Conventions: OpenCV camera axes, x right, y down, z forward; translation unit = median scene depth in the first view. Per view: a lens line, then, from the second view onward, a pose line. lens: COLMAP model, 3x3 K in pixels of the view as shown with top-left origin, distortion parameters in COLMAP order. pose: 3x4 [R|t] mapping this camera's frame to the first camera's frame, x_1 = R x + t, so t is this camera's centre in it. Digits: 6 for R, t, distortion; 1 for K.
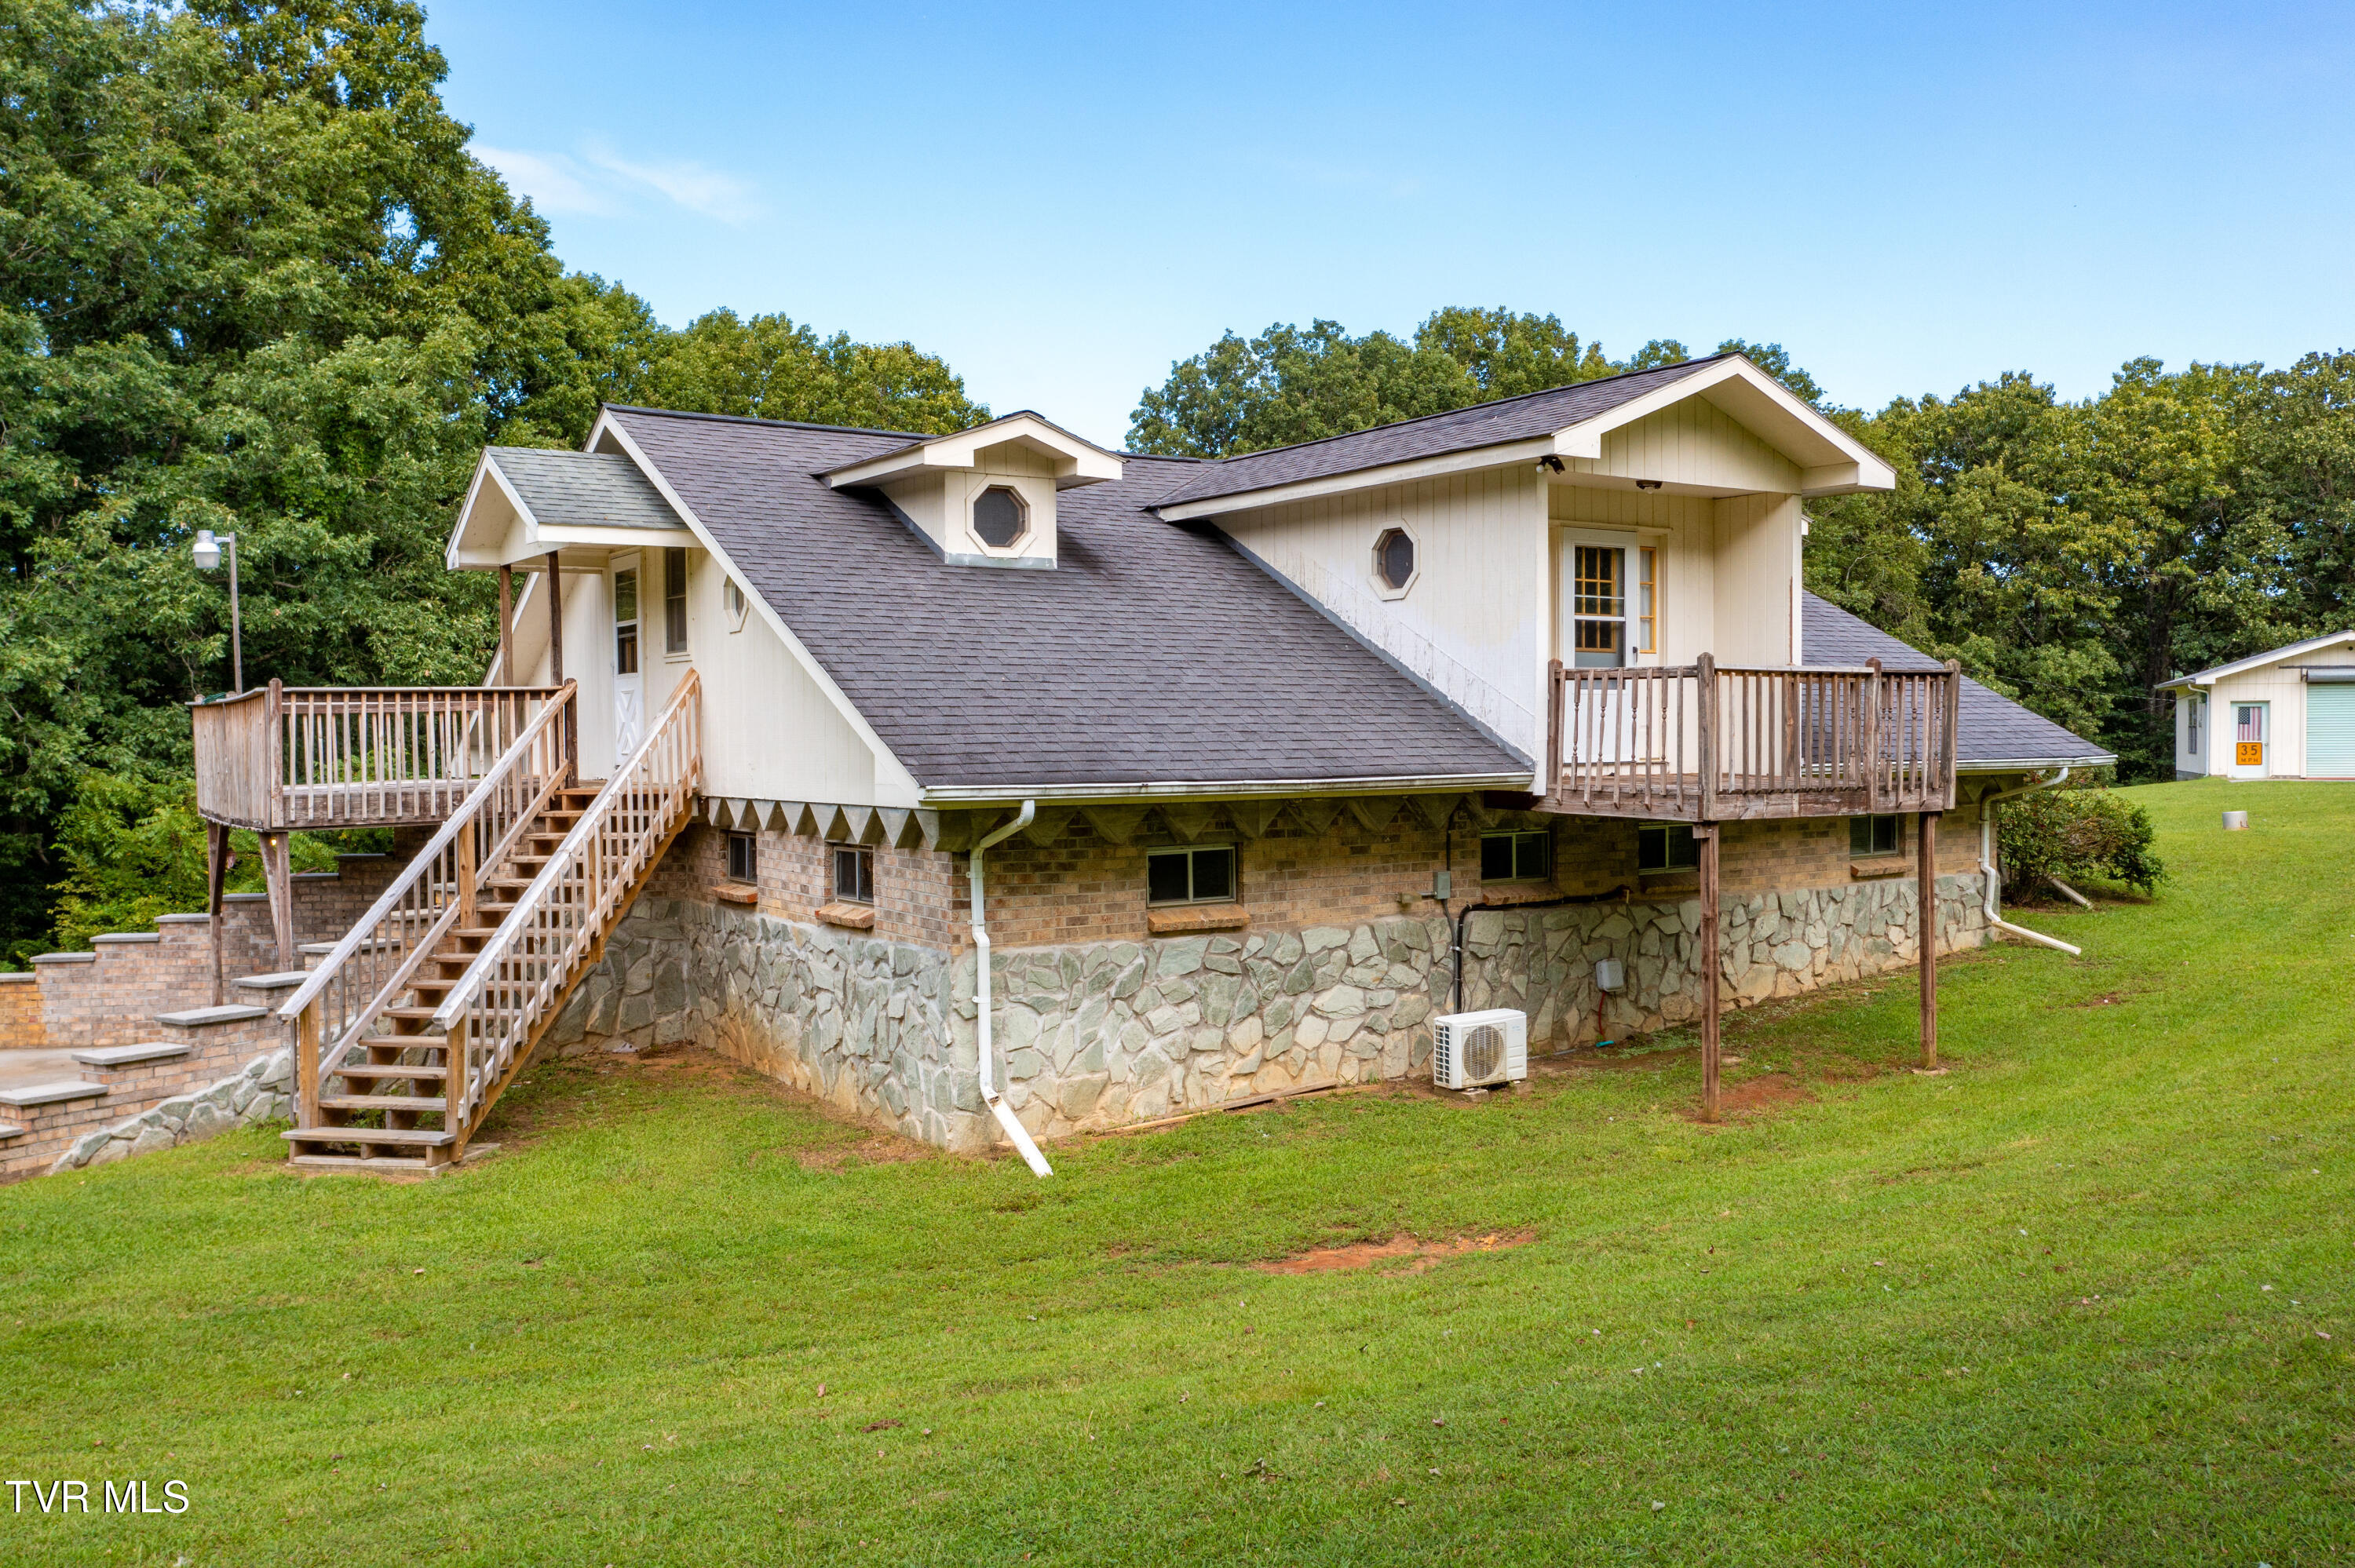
lens RADIAL K [[1875.4, 0, 1182.6], [0, 1875.4, 787.6], [0, 0, 1]] dist [-0.001431, 0.010282]
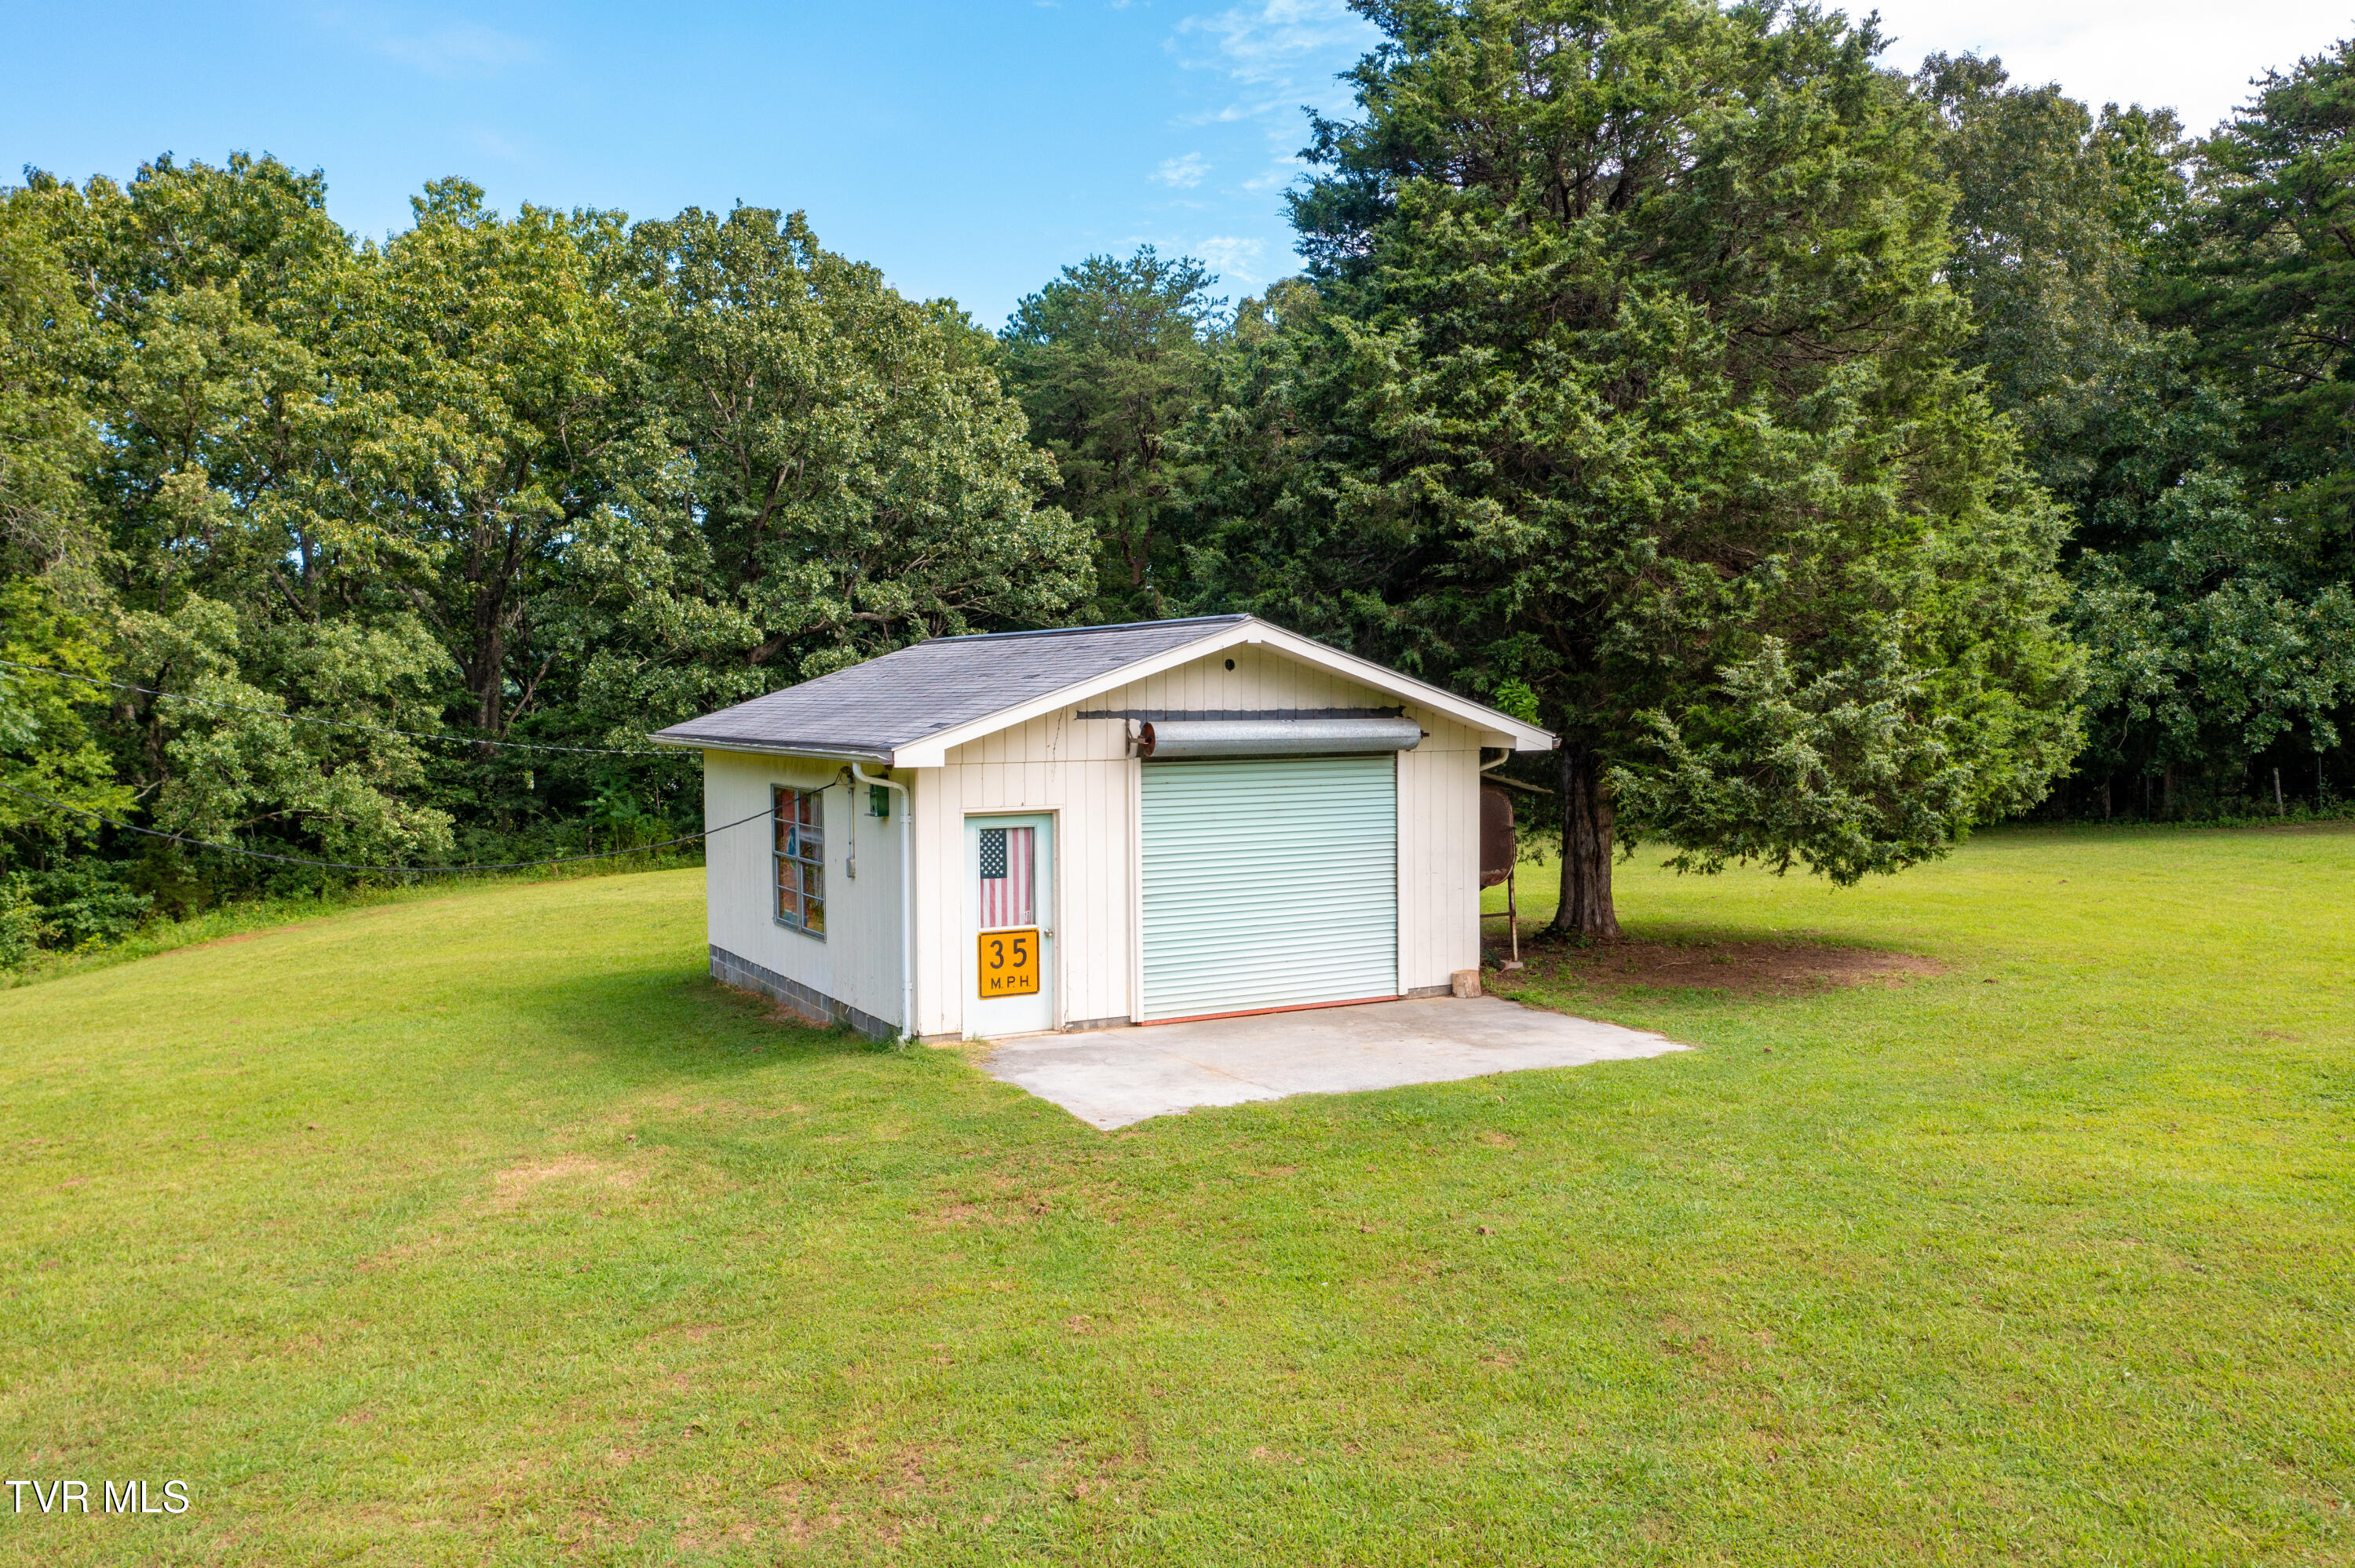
lens RADIAL K [[1875.4, 0, 1182.6], [0, 1875.4, 787.6], [0, 0, 1]] dist [-0.001431, 0.010282]
pose [[0.641898, -0.036426, 0.765925, 0.188725], [0.024889, 0.999334, 0.026669, -0.033942], [-0.766386, 0.001944, 0.642377, 0.436503]]
